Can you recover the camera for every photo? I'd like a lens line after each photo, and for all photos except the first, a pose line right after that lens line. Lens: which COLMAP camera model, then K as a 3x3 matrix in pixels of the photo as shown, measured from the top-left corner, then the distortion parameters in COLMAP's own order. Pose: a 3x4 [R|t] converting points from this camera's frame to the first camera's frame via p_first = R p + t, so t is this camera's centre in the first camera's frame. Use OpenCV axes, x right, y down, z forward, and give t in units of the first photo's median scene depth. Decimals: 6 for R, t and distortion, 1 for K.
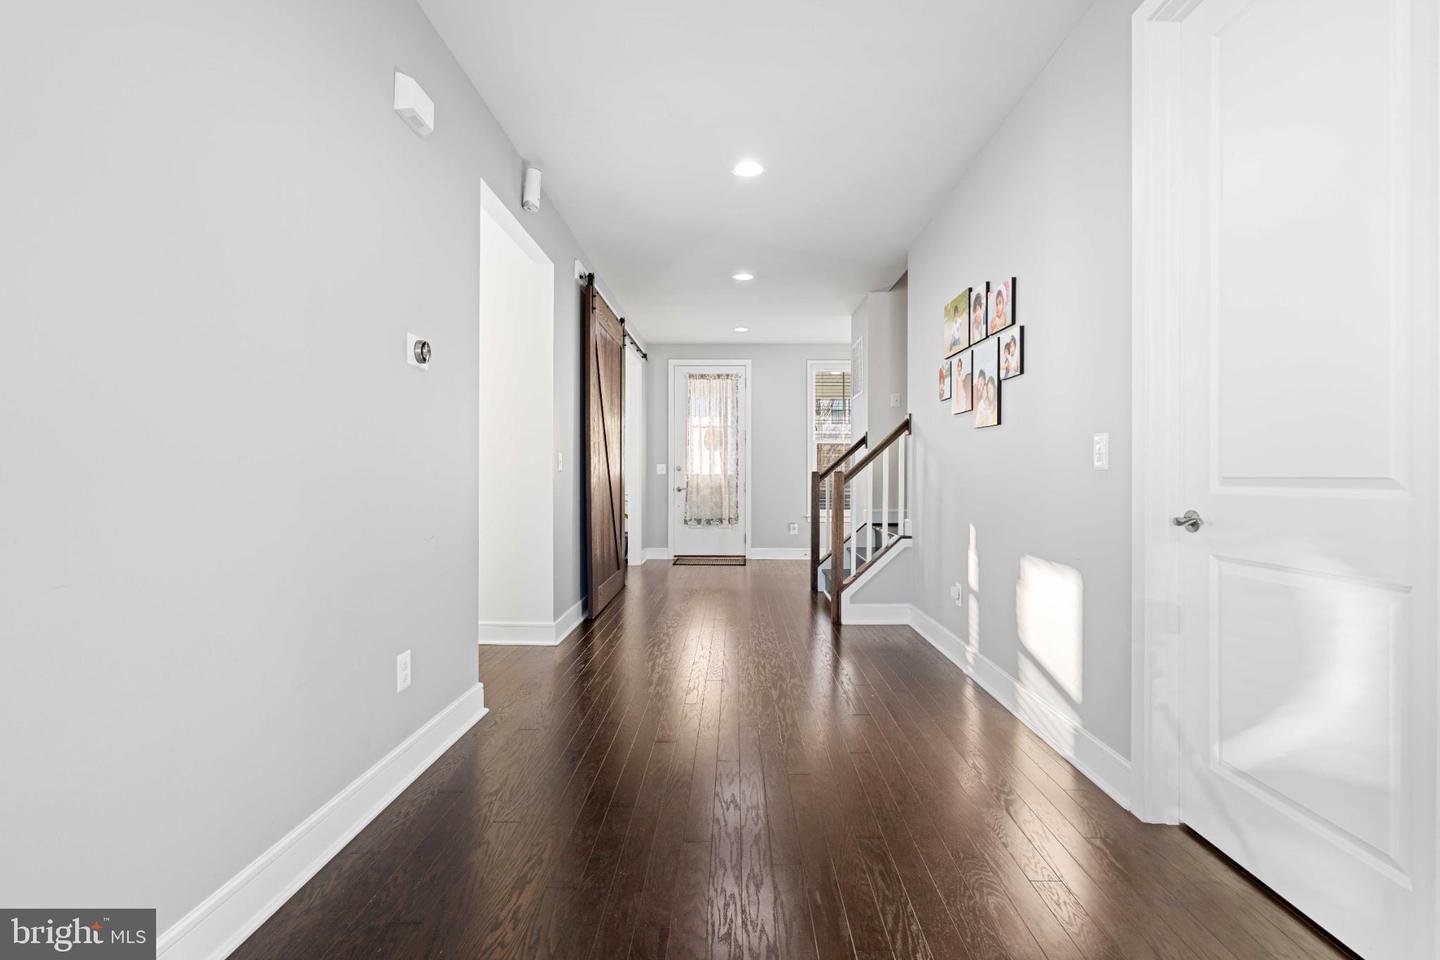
lens RADIAL K [[653.8, 0, 721.2], [0, 653.8, 479.4], [0, 0, 1]] dist [-0.007315, 0.003380]
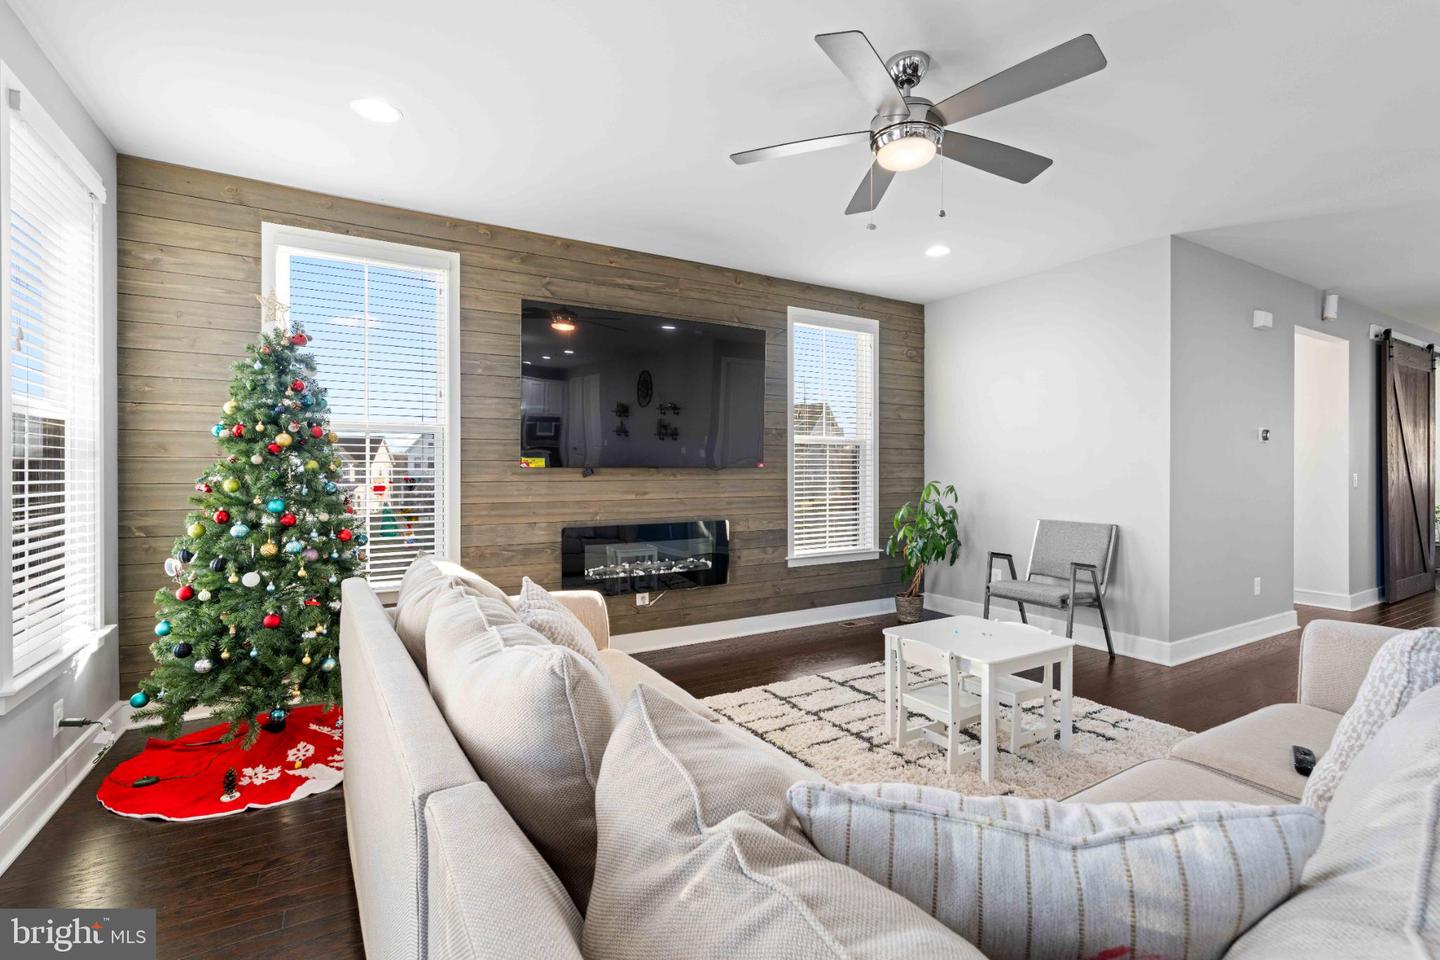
lens RADIAL K [[653.8, 0, 730.4], [0, 653.8, 469.6], [0, 0, 1]] dist [-0.007315, 0.003380]
pose [[0.535165, -0.003944, -0.844738, 0.207062], [-0.004201, 0.999964, -0.007330, -0.034471], [0.844737, 0.007472, 0.535130, -0.841513]]
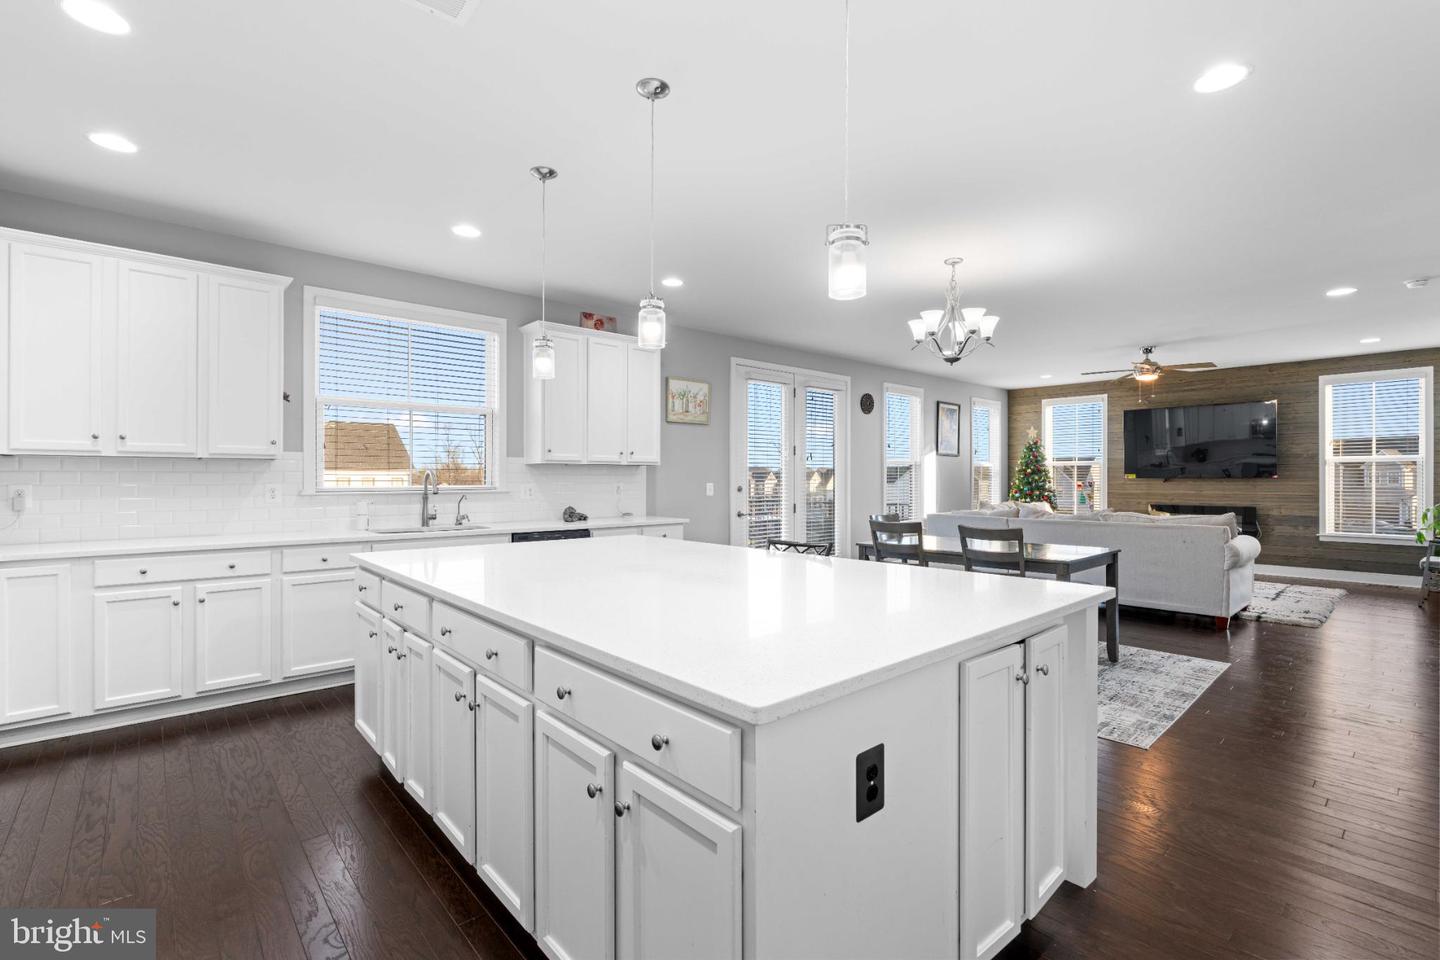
lens RADIAL K [[653.8, 0, 730.2], [0, 653.8, 478.5], [0, 0, 1]] dist [-0.007315, 0.003380]
pose [[-0.721129, -0.000626, -0.692801, 1.799742], [-0.005391, 0.999974, 0.004708, -0.045315], [0.692780, 0.007130, -0.721114, 0.067796]]
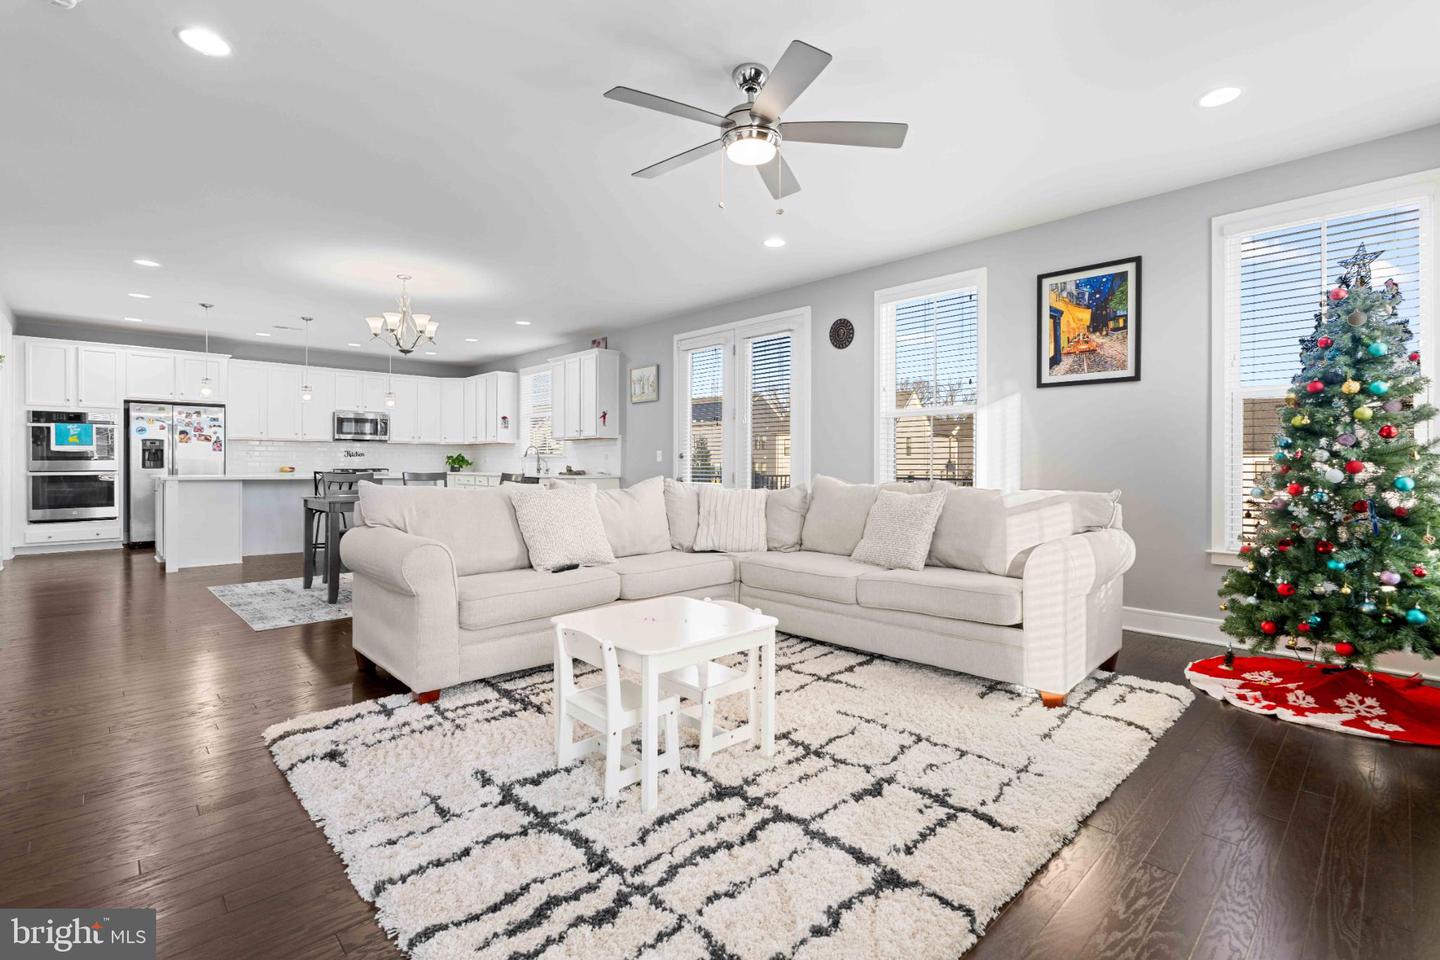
lens RADIAL K [[653.8, 0, 730.9], [0, 653.8, 469.2], [0, 0, 1]] dist [-0.007315, 0.003380]
pose [[-0.717416, -0.009162, 0.696585, -0.632151], [0.000281, 0.999910, 0.013441, -0.000036], [-0.696645, 0.009838, -0.717348, 0.072098]]
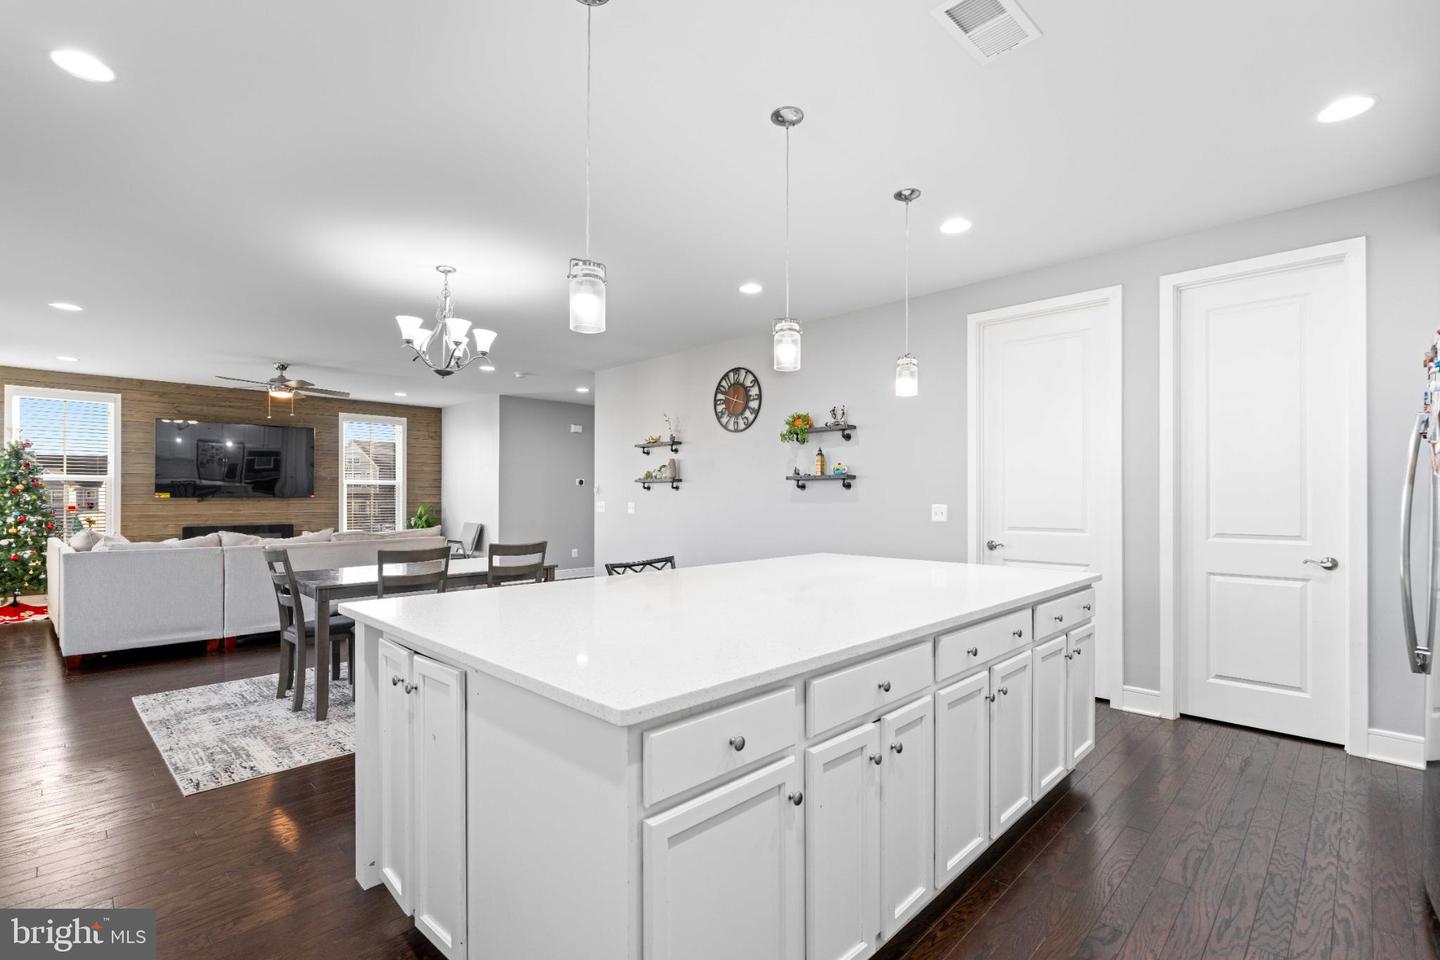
lens RADIAL K [[653.8, 0, 730.7], [0, 653.8, 490.5], [0, 0, 1]] dist [-0.007315, 0.003380]
pose [[0.738069, -0.008267, -0.674675, 1.806722], [-0.002889, 0.999877, -0.015412, -0.039095], [0.674719, 0.013324, 0.737954, -0.872410]]
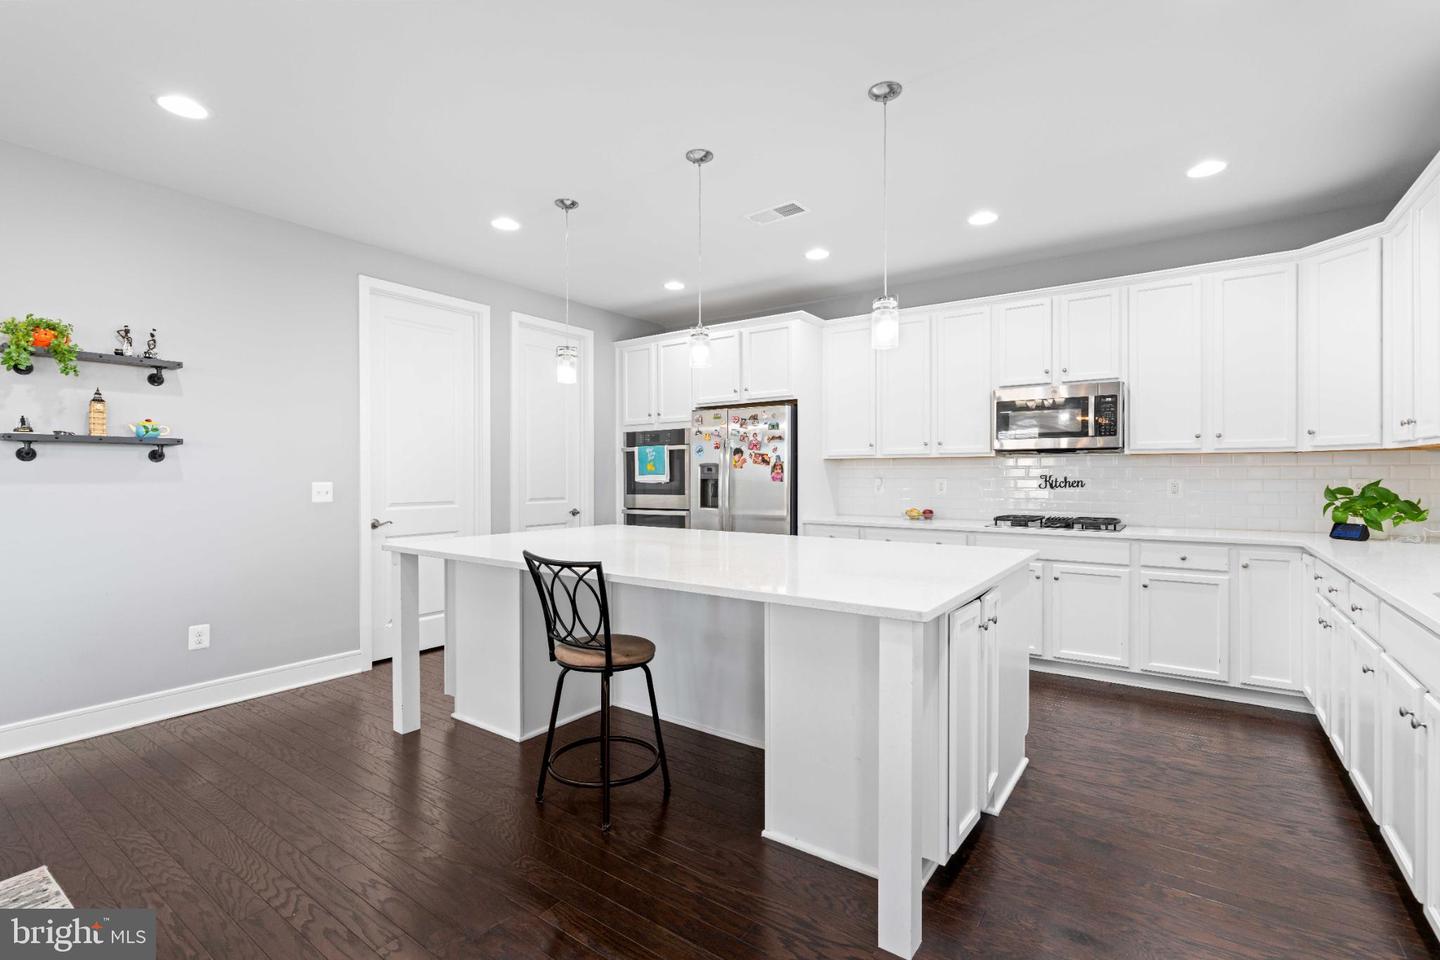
lens RADIAL K [[653.8, 0, 727.5], [0, 653.8, 474.4], [0, 0, 1]] dist [-0.007315, 0.003380]
pose [[0.548392, -0.001889, 0.836220, 0.862288], [0.007025, 0.999973, -0.002348, -0.038853], [-0.836192, 0.007162, 0.548390, -0.816964]]
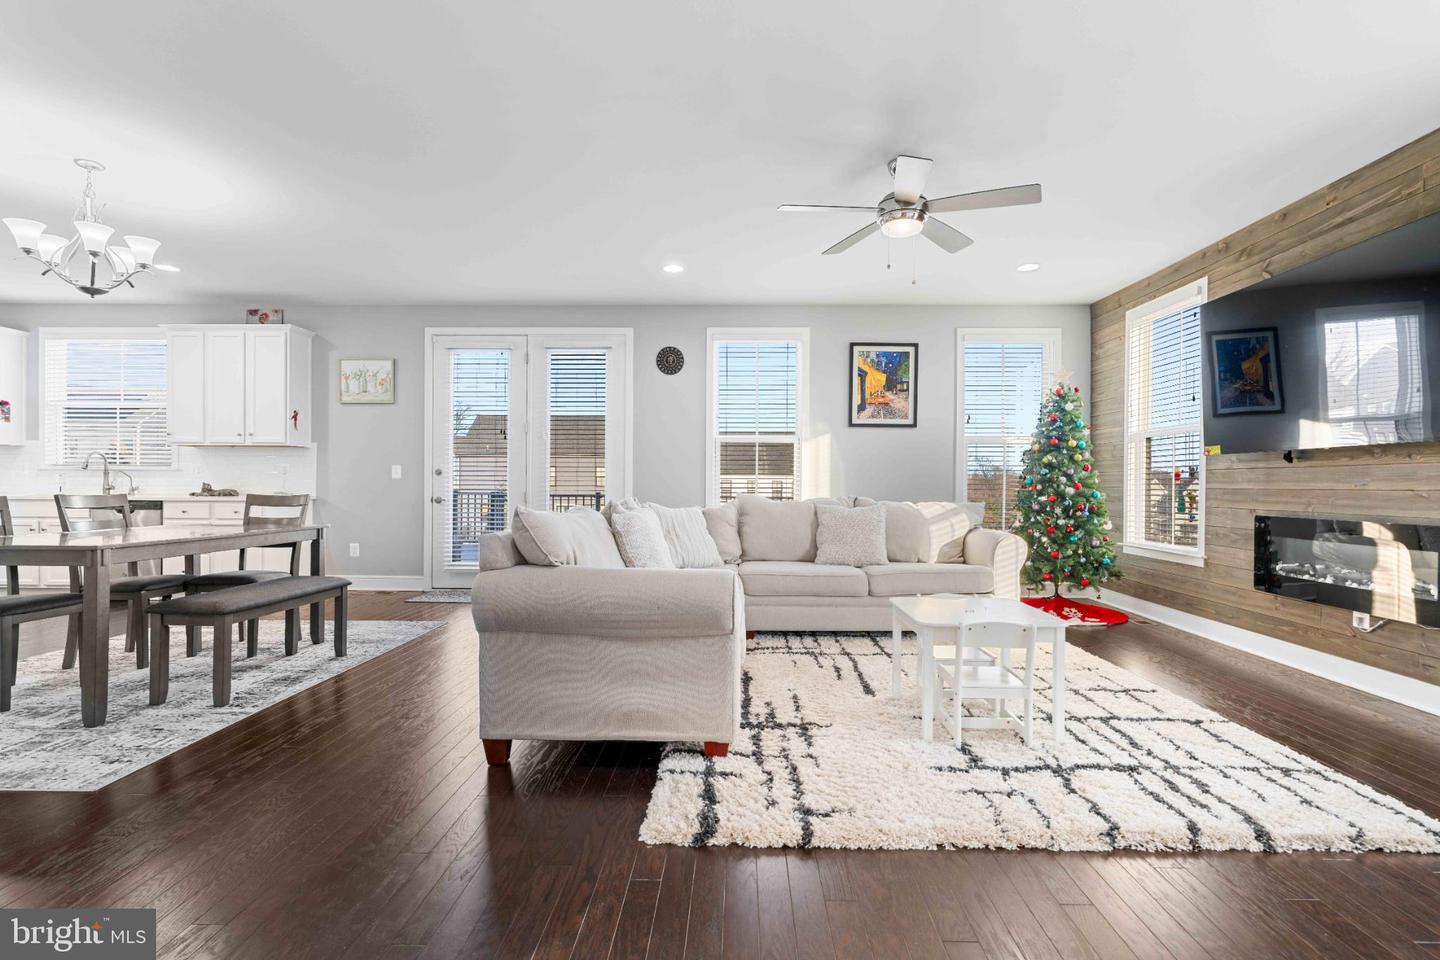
lens RADIAL K [[653.8, 0, 729.2], [0, 653.8, 486.4], [0, 0, 1]] dist [-0.007315, 0.003380]
pose [[-0.999937, -0.007540, -0.008368, 0.028001], [-0.007632, 0.999910, 0.011046, -0.001004], [0.008284, 0.011110, -0.999904, 0.388590]]
